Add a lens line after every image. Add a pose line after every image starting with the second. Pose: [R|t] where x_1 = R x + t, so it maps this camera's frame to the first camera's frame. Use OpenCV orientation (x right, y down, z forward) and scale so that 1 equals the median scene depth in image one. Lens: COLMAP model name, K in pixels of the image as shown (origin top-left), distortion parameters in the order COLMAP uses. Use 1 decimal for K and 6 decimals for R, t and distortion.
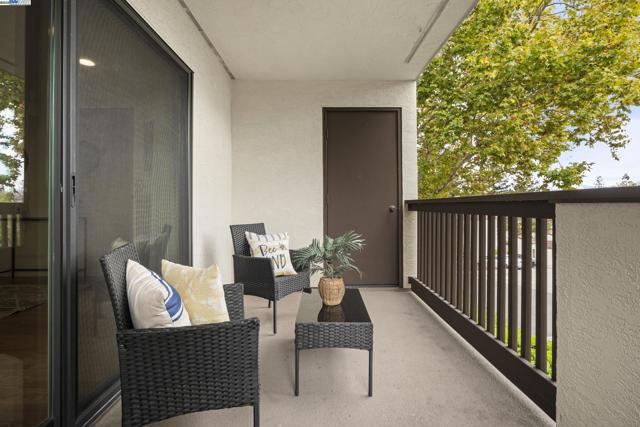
lens RADIAL K [[317.0, 0, 322.9], [0, 317.0, 206.9], [0, 0, 1]] dist [-0.010393, -0.001664]
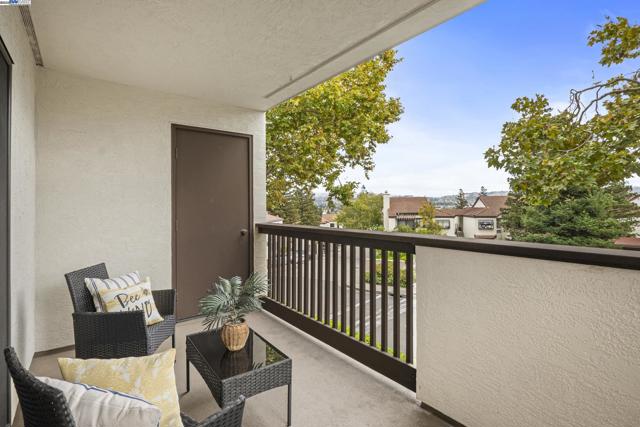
lens RADIAL K [[317.0, 0, 322.9], [0, 317.0, 206.9], [0, 0, 1]] dist [-0.010393, -0.001664]
pose [[0.790711, -0.004815, 0.612171, -0.105737], [0.004372, 0.999988, 0.002218, -0.039773], [-0.612174, 0.000922, 0.790722, 0.016363]]
